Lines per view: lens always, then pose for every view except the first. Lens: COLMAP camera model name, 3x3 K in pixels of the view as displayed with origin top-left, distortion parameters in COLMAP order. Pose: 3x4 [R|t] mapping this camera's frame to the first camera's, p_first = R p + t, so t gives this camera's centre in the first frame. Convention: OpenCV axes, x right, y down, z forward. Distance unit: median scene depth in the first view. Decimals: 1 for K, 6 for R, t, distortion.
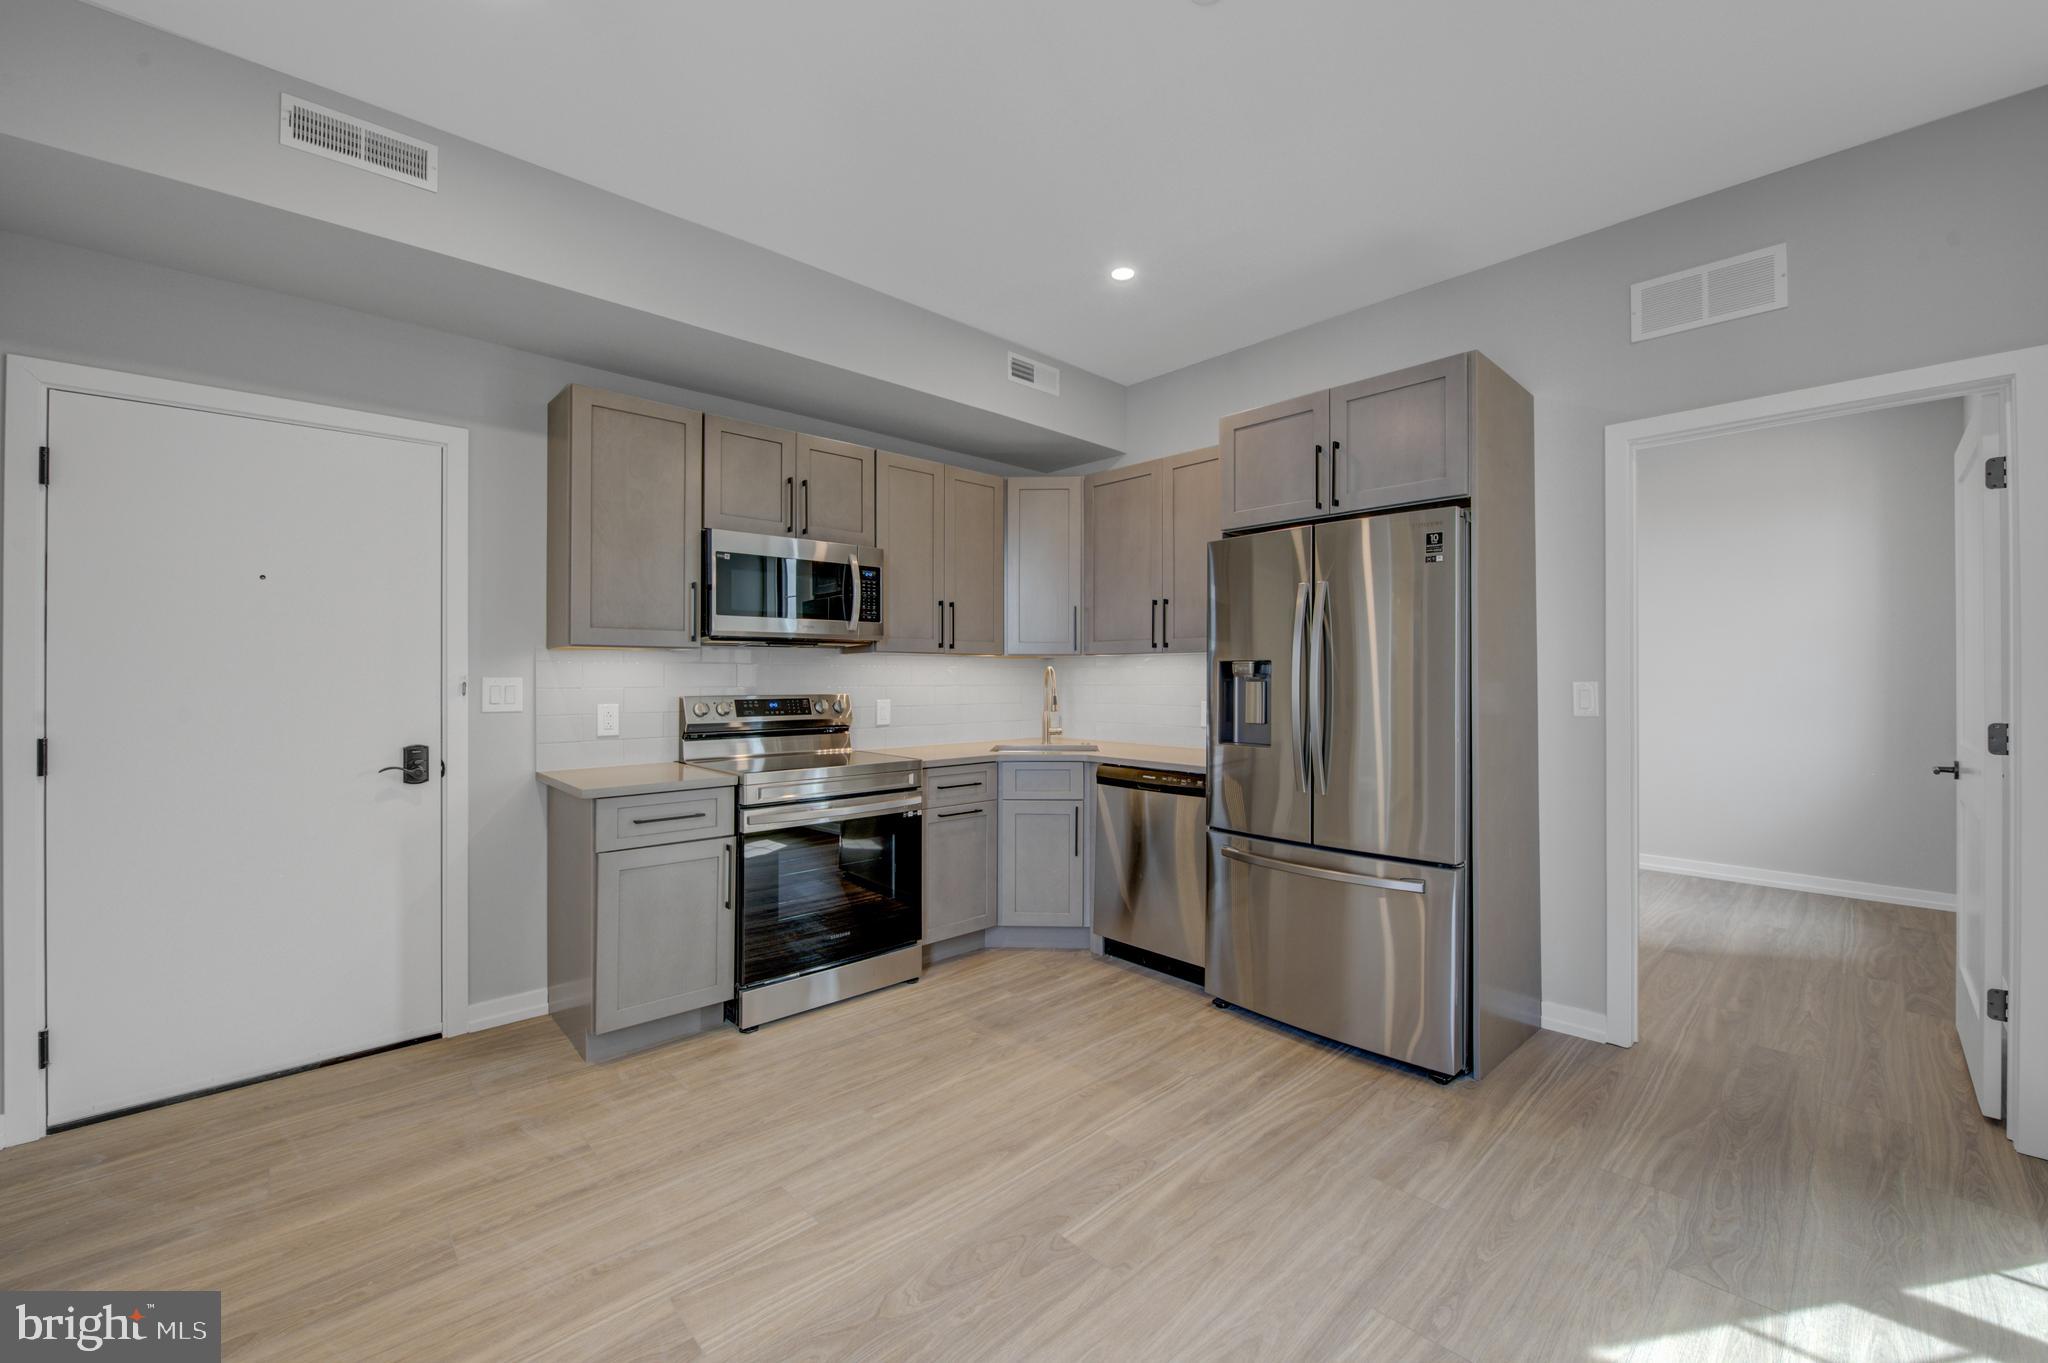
lens RADIAL K [[817.9, 0, 1037.0], [0, 817.9, 672.2], [0, 0, 1]] dist [-0.005026, -0.001145]
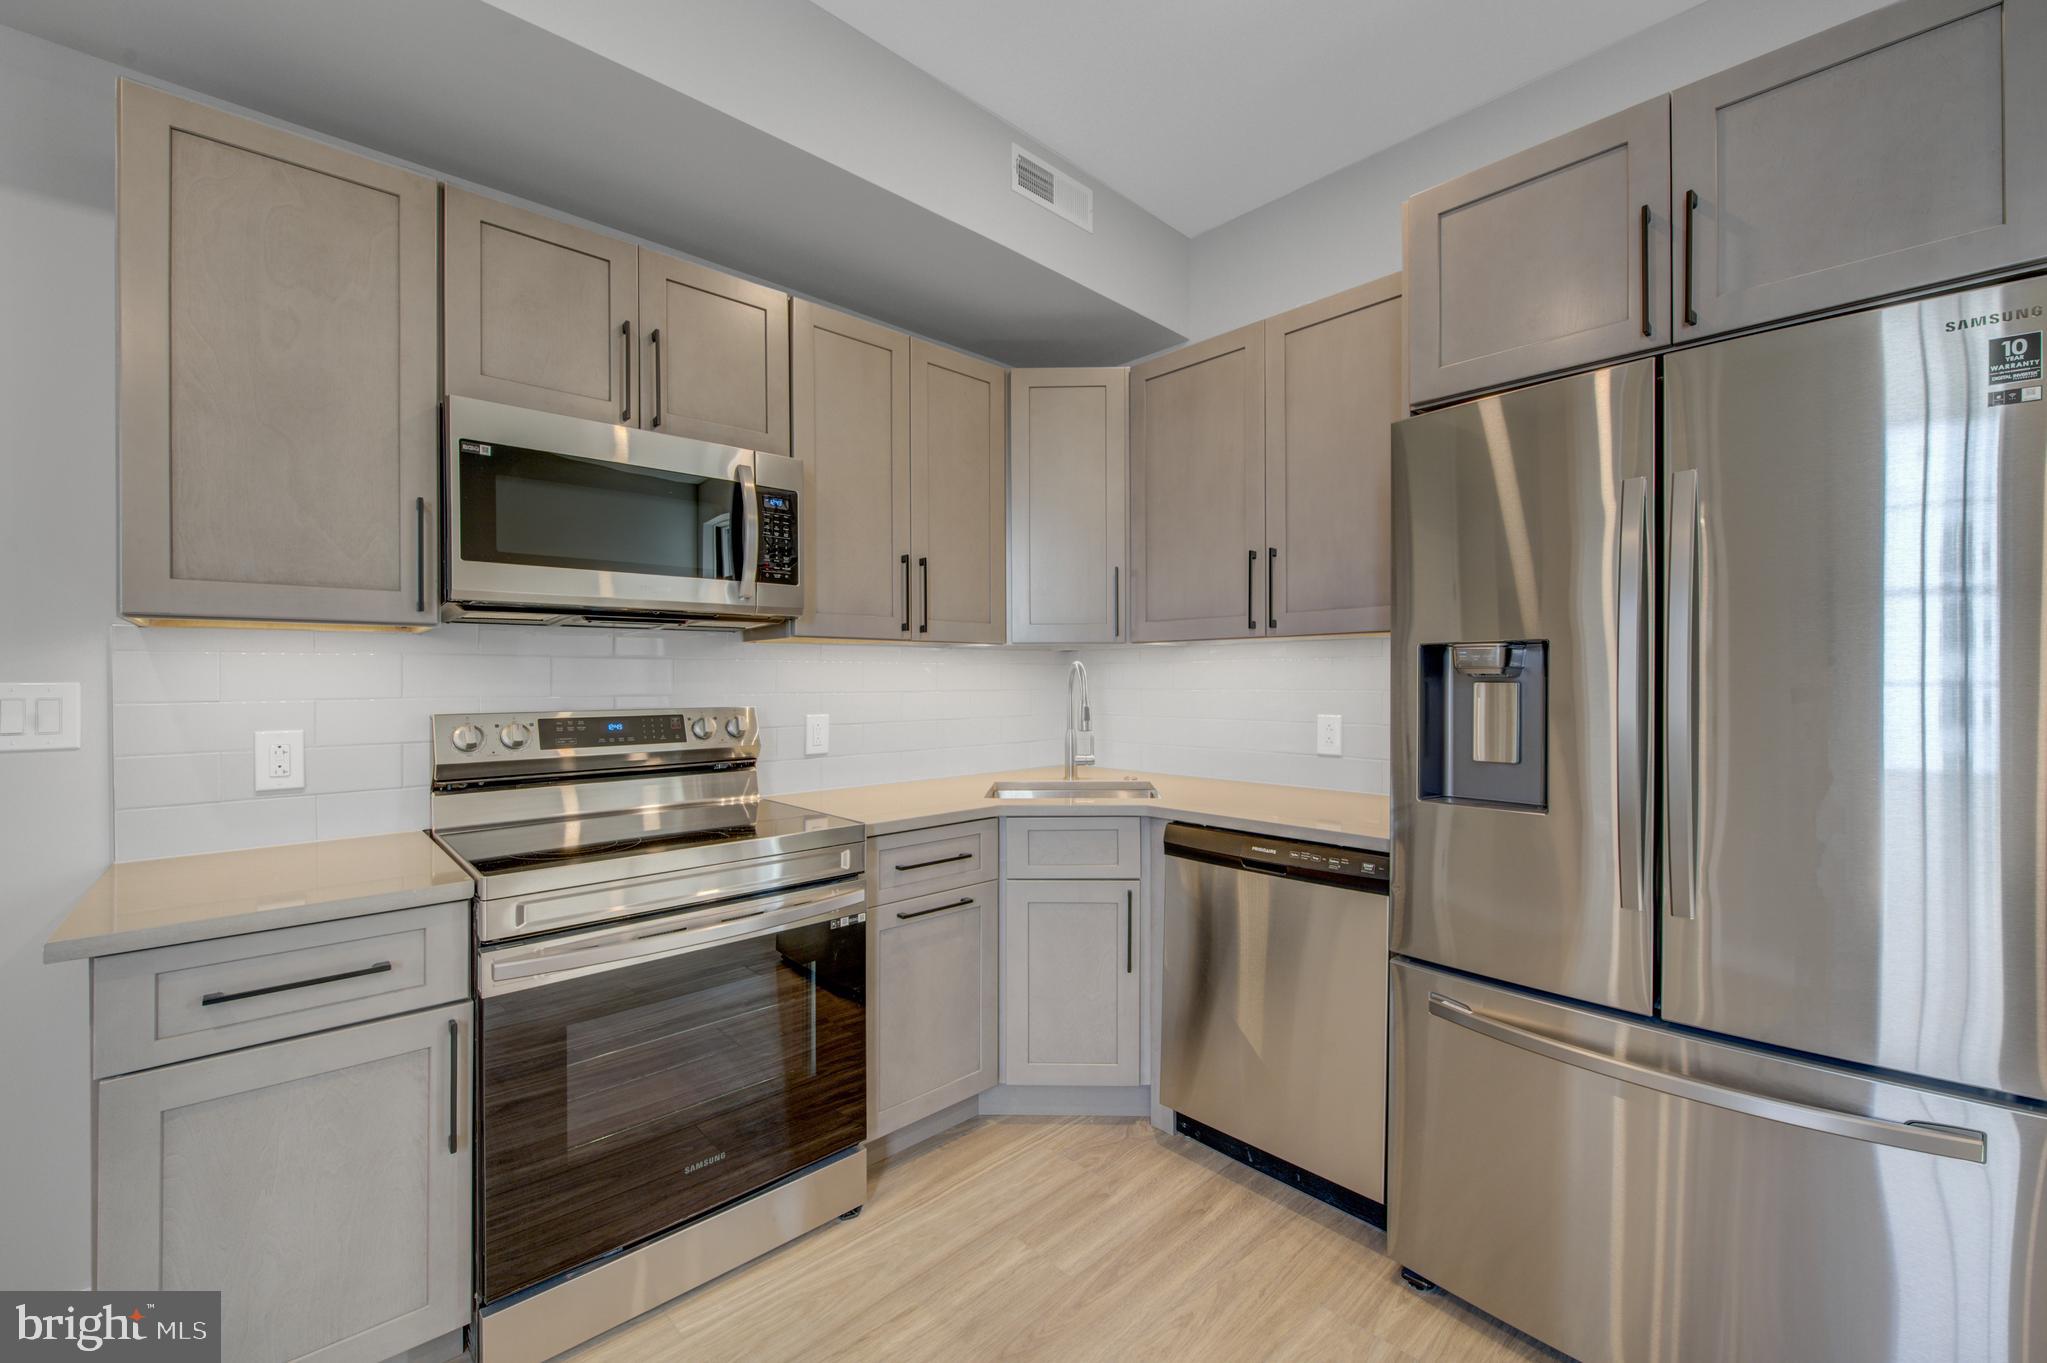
lens RADIAL K [[806.8, 0, 1046.2], [0, 806.8, 680.2], [0, 0, 1]] dist [-0.017278, -0.000139]
pose [[0.999759, -0.005062, 0.021360, -0.029295], [0.004950, 0.999974, 0.005279, 0.005681], [-0.021386, -0.005172, 0.999758, 0.474205]]
